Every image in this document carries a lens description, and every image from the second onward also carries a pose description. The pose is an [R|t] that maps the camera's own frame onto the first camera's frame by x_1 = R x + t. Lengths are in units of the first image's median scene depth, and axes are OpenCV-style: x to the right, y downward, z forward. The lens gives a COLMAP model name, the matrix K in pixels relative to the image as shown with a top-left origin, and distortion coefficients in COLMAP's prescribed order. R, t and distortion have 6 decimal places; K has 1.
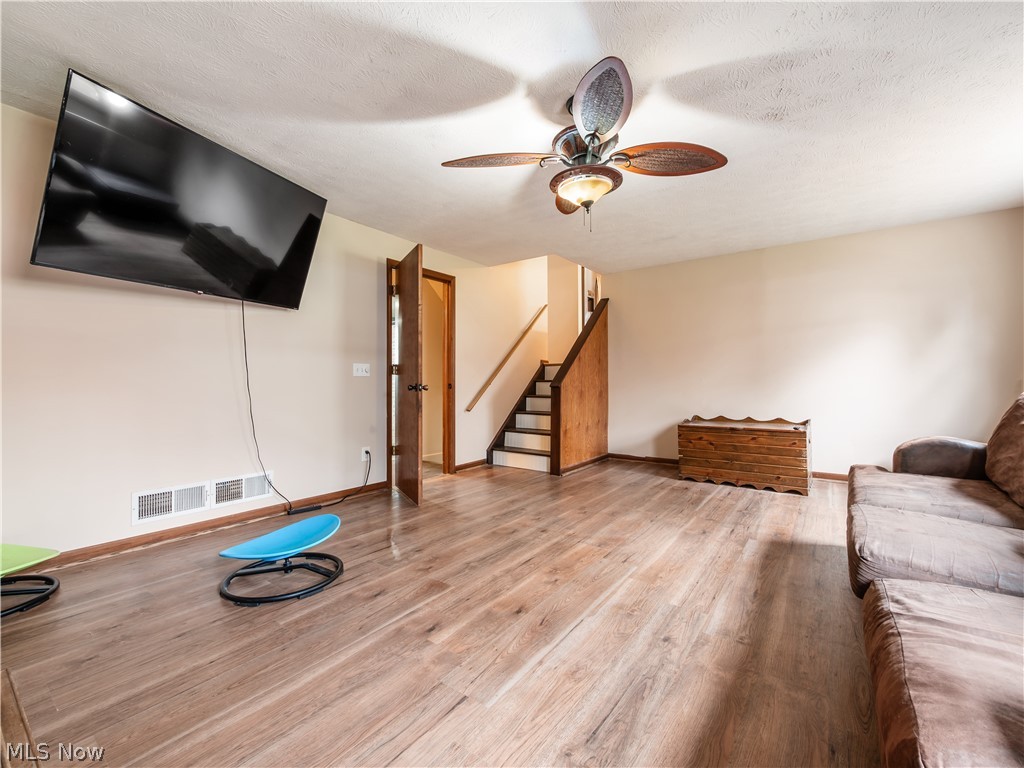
lens RADIAL K [[424.6, 0, 512.0], [0, 424.6, 384.0], [0, 0, 1]] dist [-0.004257, -0.000742]
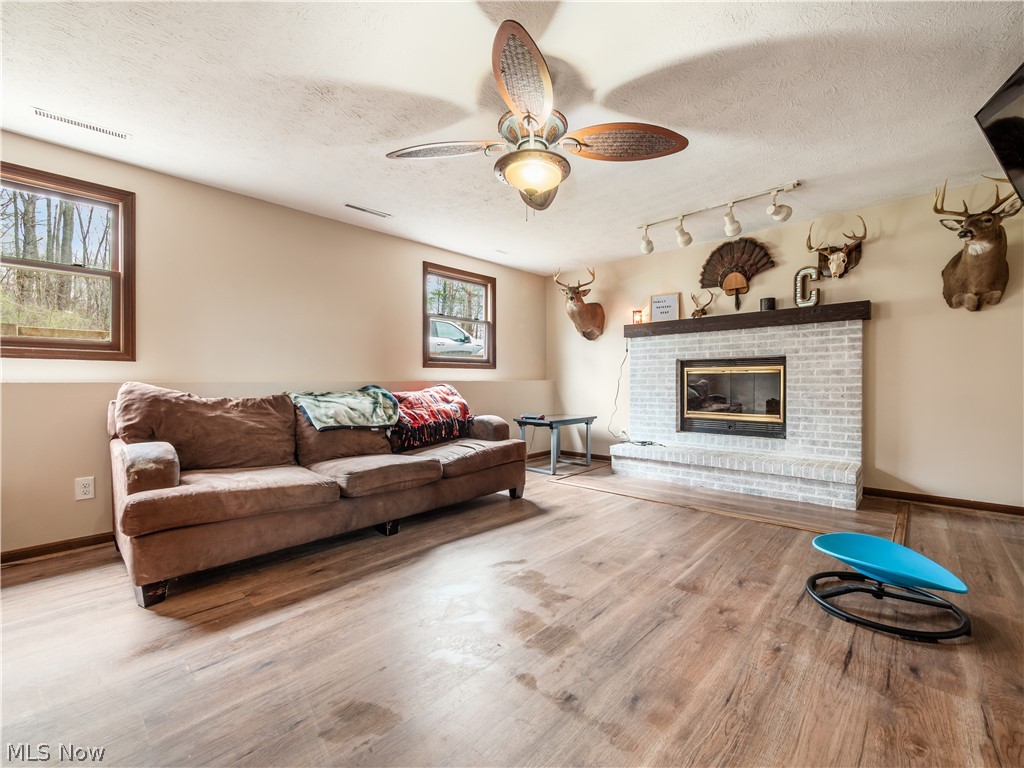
lens RADIAL K [[446.6, 0, 512.0], [0, 446.6, 384.0], [0, 0, 1]] dist [-0.004710, -0.000809]
pose [[-0.993923, 0.010845, 0.109540, 0.084338], [0.011764, 0.999901, 0.007749, -0.004038], [-0.109445, 0.008991, -0.993952, 1.582262]]
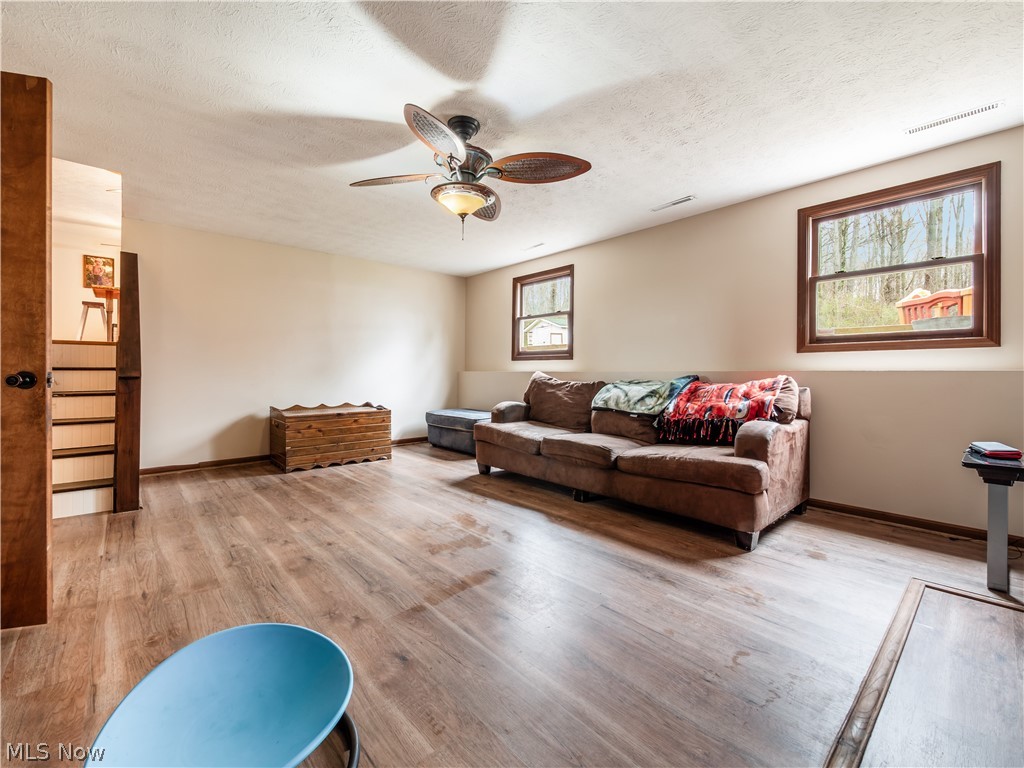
lens RADIAL K [[432.3, 0, 508.1], [0, 432.3, 370.4], [0, 0, 1]] dist [-0.012100, 0.000003]
pose [[0.214981, 0.012048, 0.976544, -0.744349], [-0.000646, 0.999925, -0.012194, 0.006683], [-0.976618, 0.001990, 0.214973, 0.489314]]
